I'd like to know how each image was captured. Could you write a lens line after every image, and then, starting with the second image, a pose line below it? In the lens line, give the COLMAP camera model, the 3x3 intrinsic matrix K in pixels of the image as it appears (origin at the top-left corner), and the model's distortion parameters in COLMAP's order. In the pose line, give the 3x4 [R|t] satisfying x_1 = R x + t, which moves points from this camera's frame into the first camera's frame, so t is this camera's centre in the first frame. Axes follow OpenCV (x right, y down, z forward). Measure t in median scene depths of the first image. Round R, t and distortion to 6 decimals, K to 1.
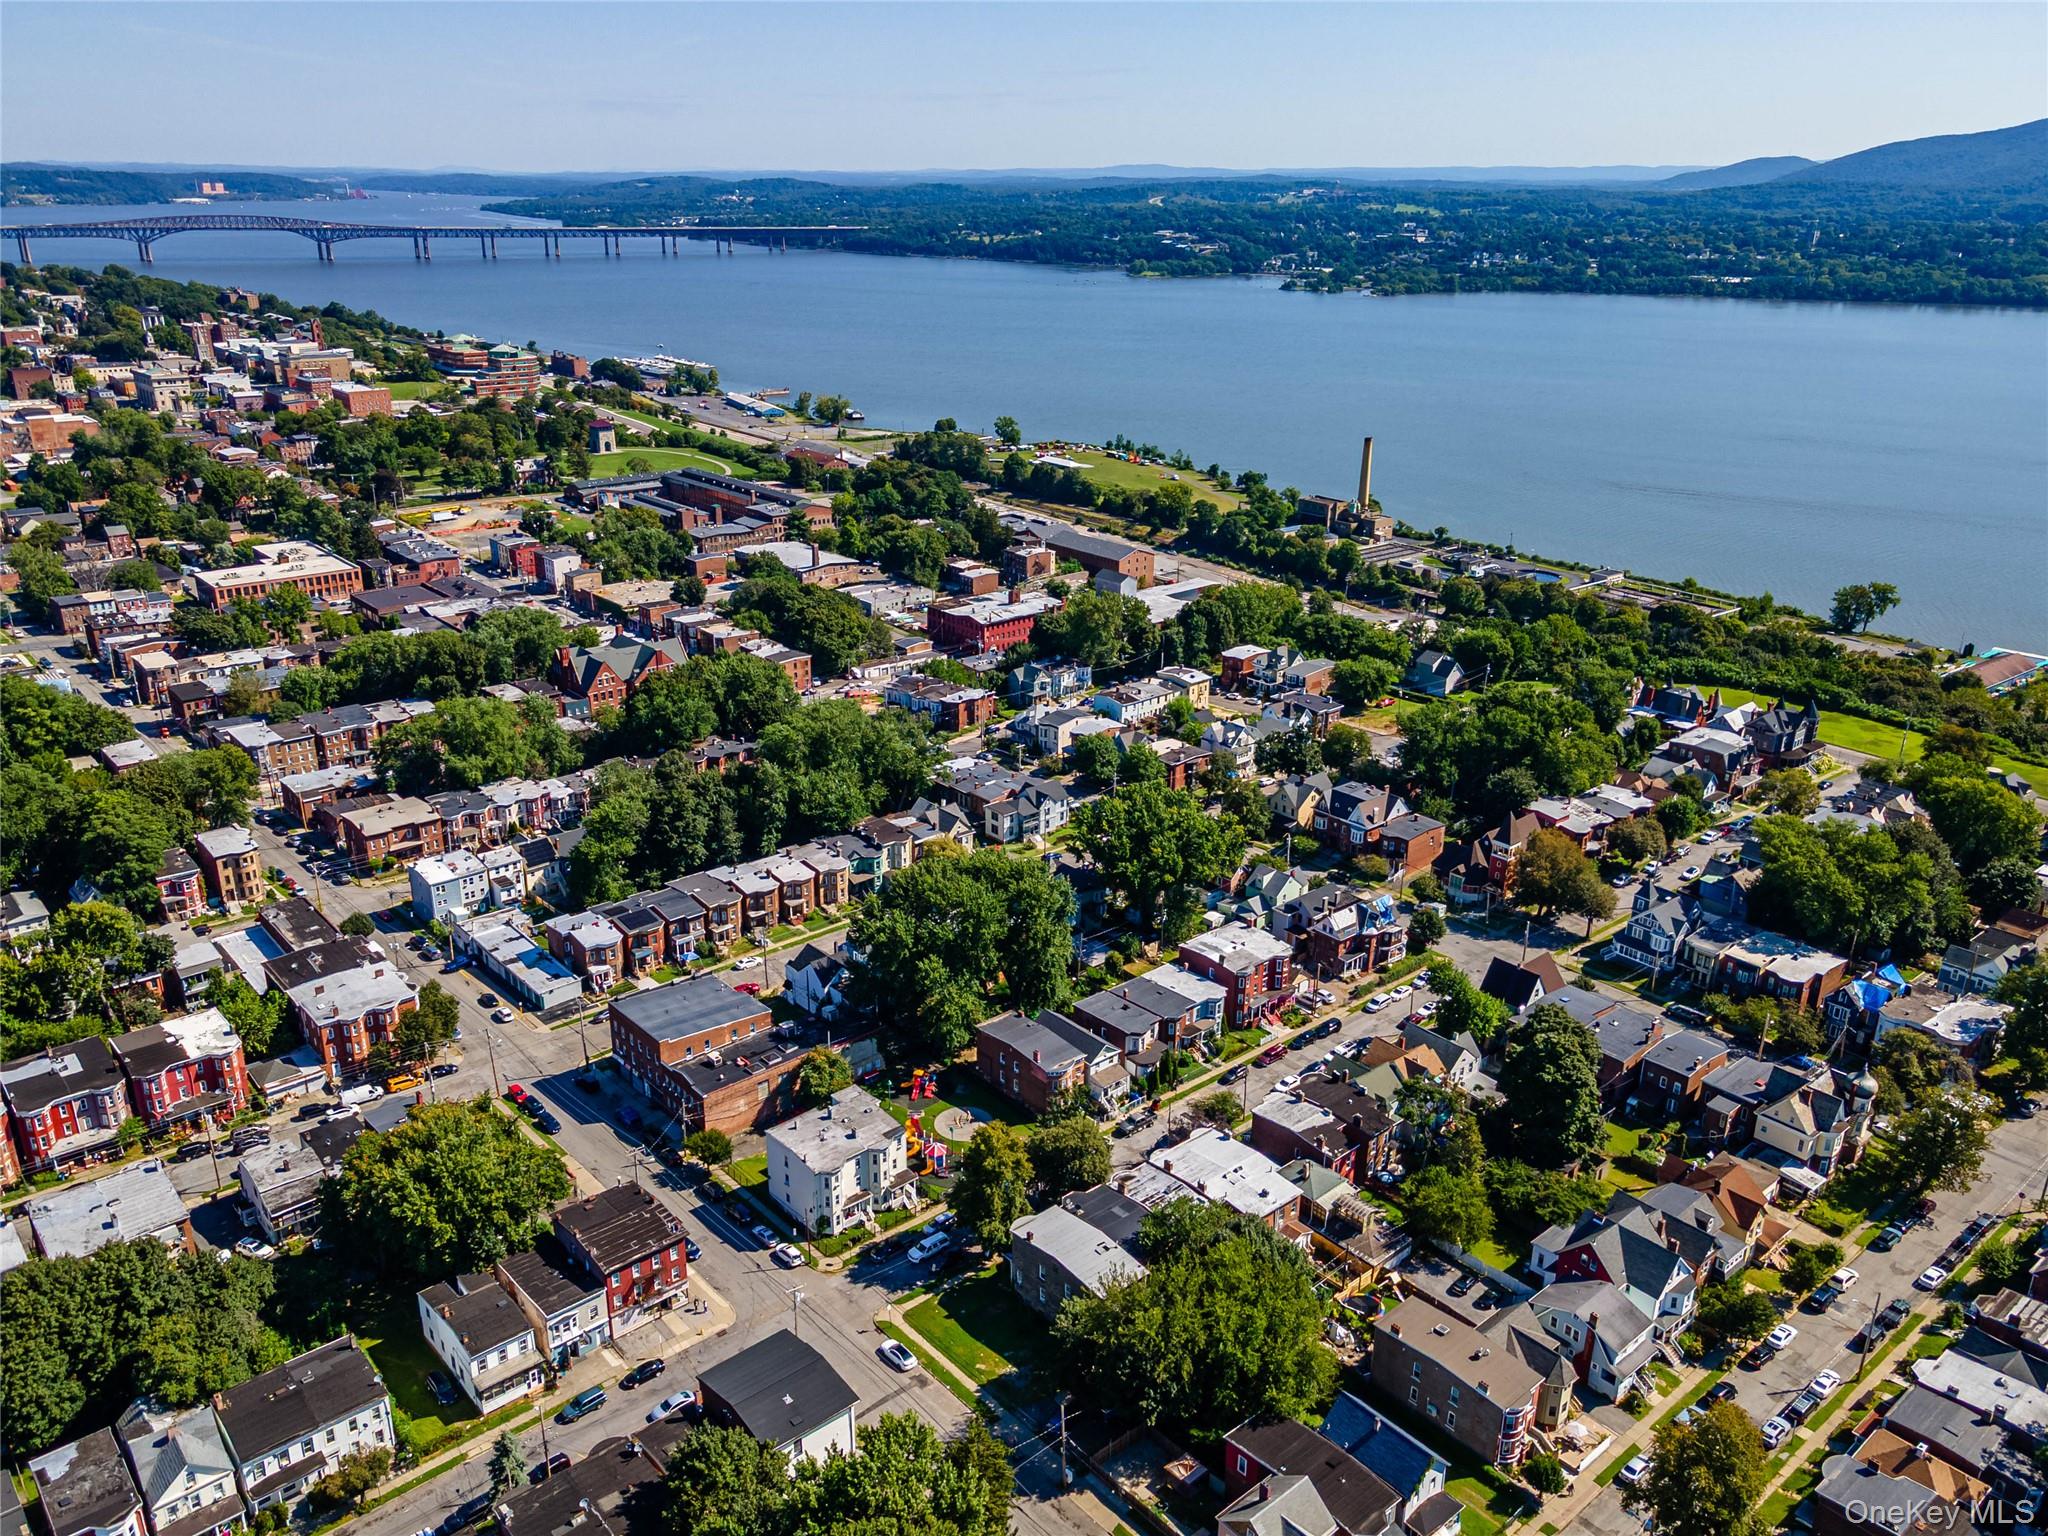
lens RADIAL K [[1563.1, 0, 999.9], [0, 1563.1, 765.3], [0, 0, 1]] dist [0.029853, 0.004870]
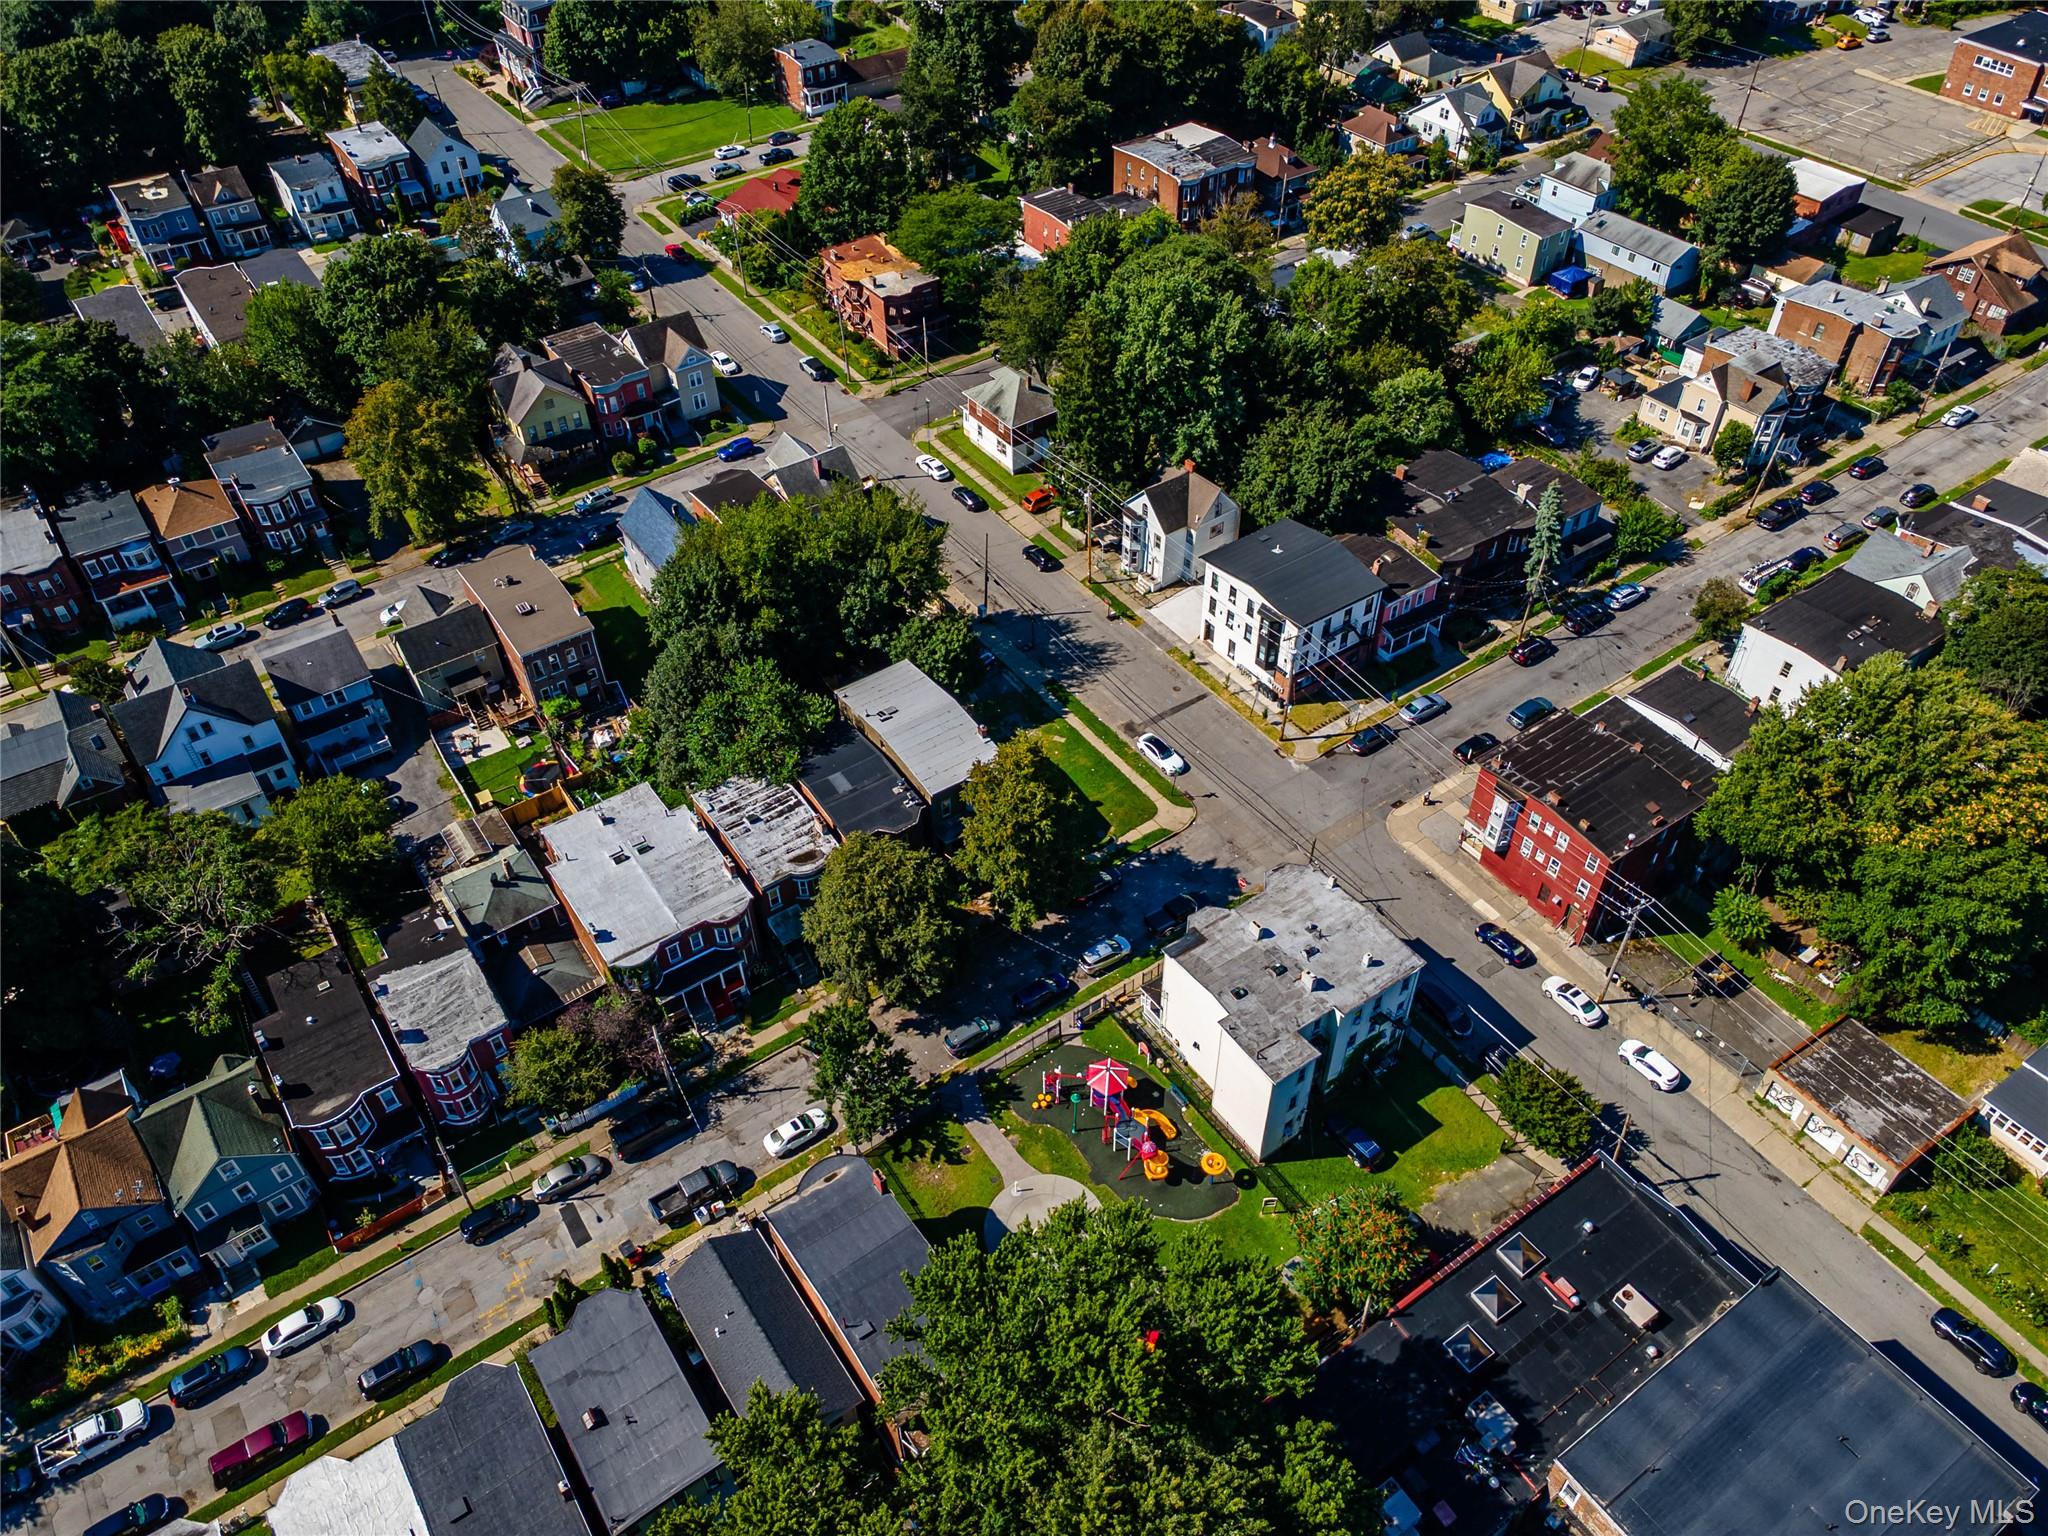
lens RADIAL K [[1503.9, 0, 1018.6], [0, 1503.9, 765.0], [0, 0, 1]] dist [0.029857, 0.021162]
pose [[-0.995159, -0.057388, 0.079786, -0.045304], [0.047012, 0.434958, 0.899223, -0.263768], [-0.086308, 0.898620, -0.430154, 1.128676]]
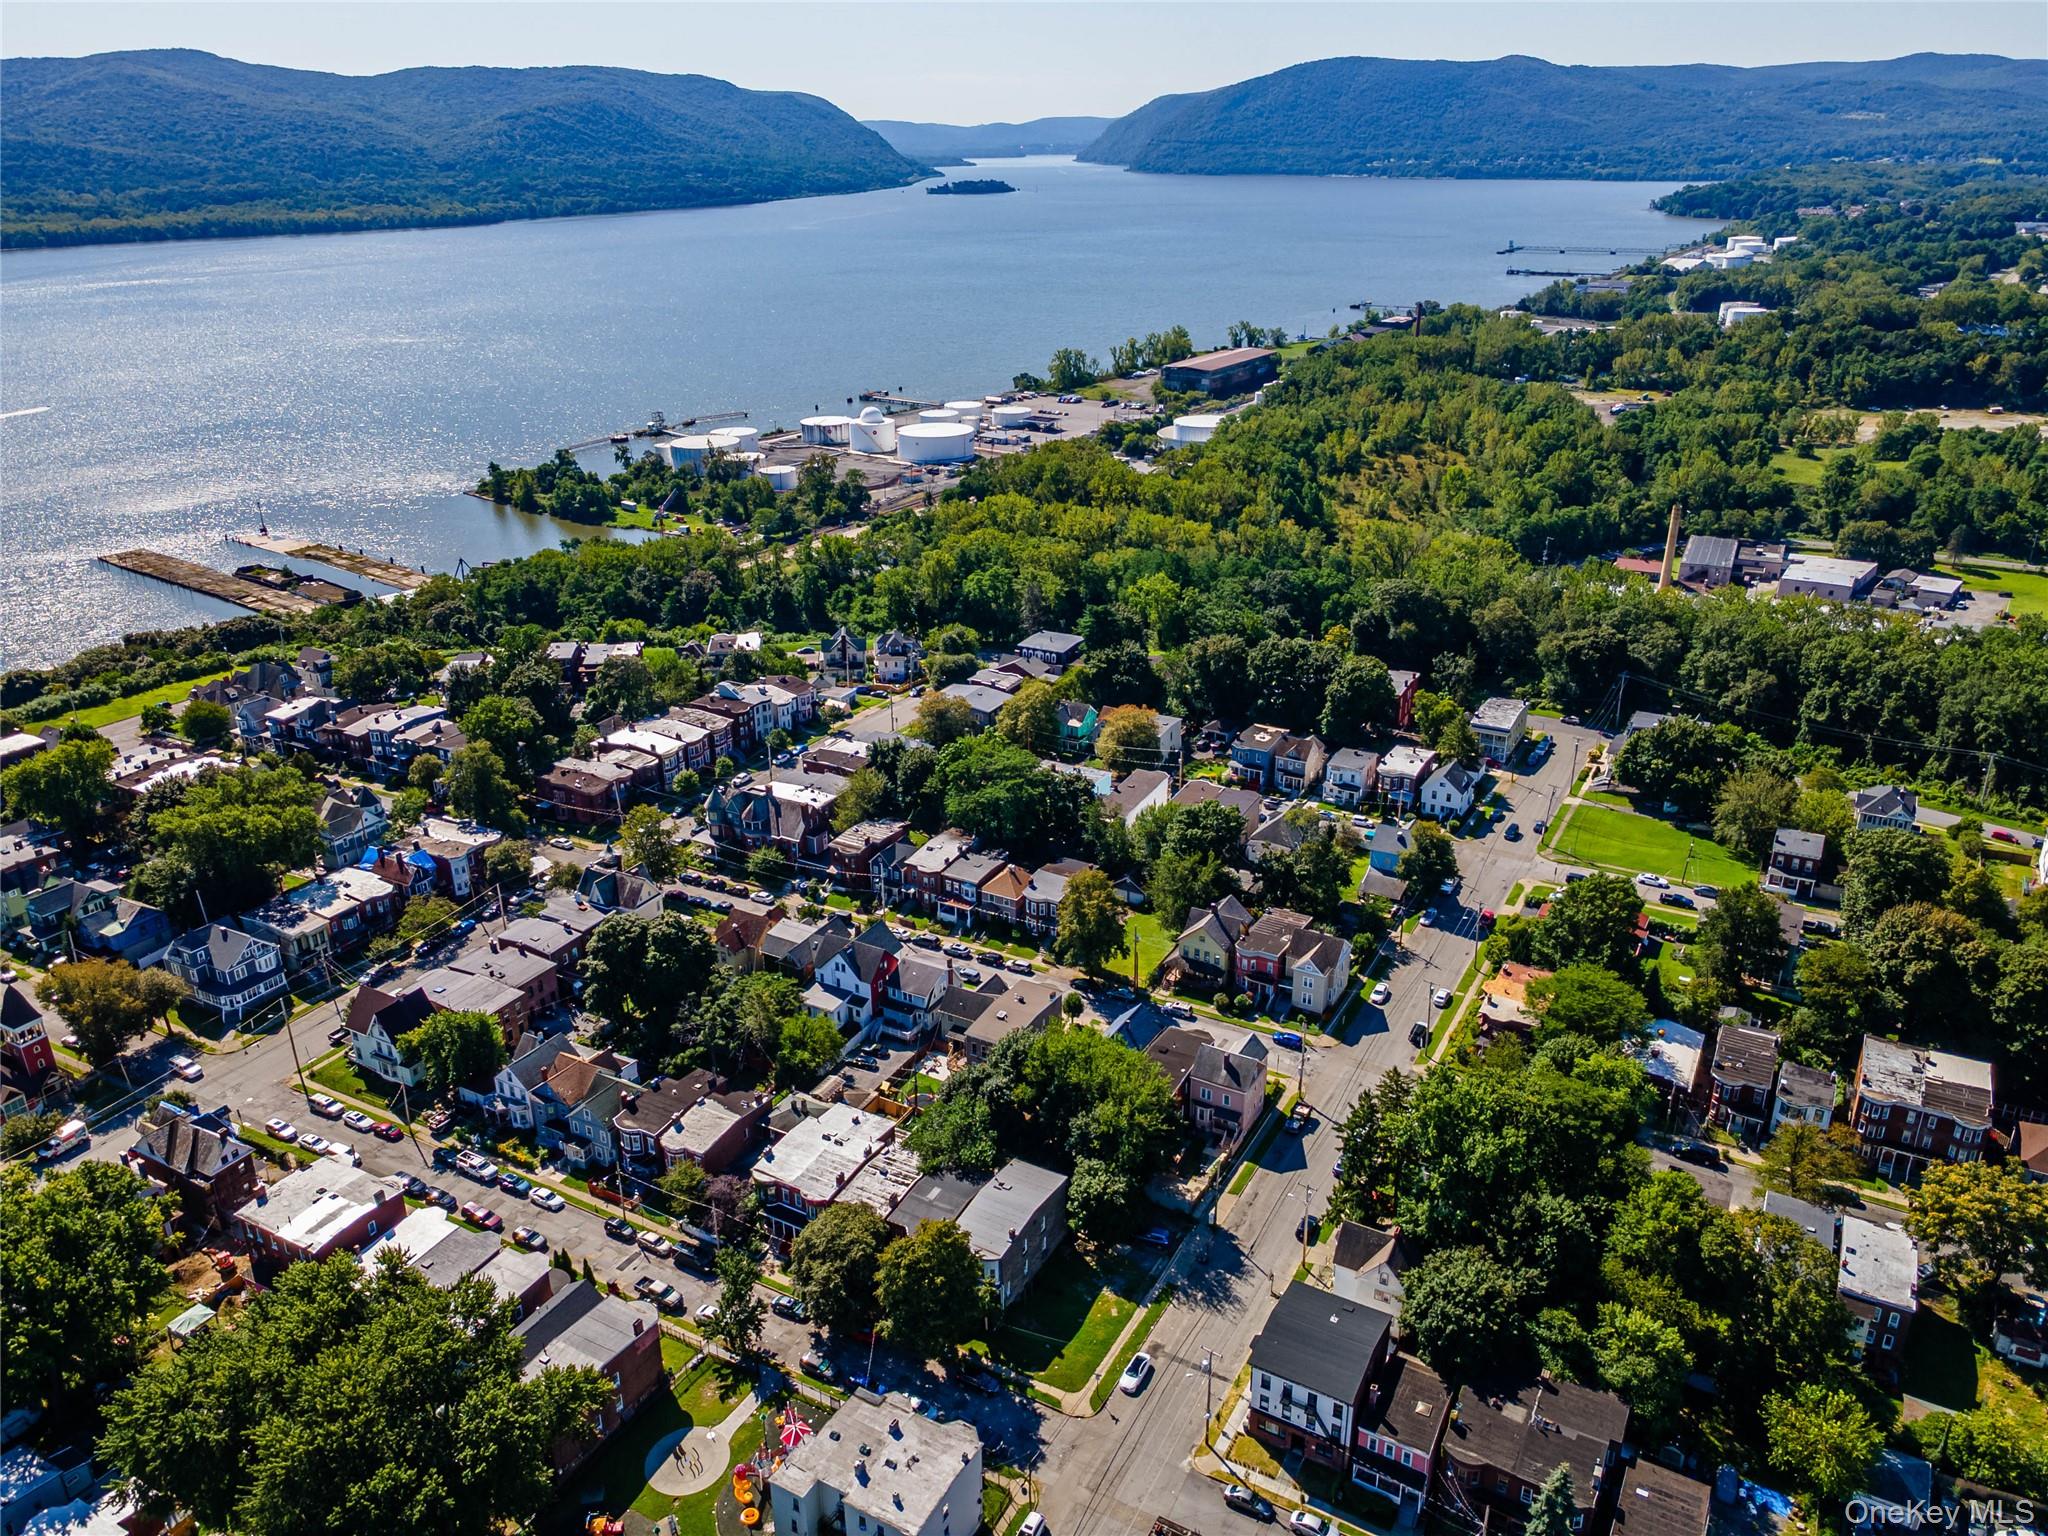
lens RADIAL K [[1503.9, 0, 1015.8], [0, 1503.9, 768.5], [0, 0, 1]] dist [0.029857, 0.021162]
pose [[-0.341636, -0.369662, 0.864080, -0.589467], [0.342808, 0.807041, 0.480798, -0.327922], [-0.875081, 0.460472, -0.148991, 0.868783]]
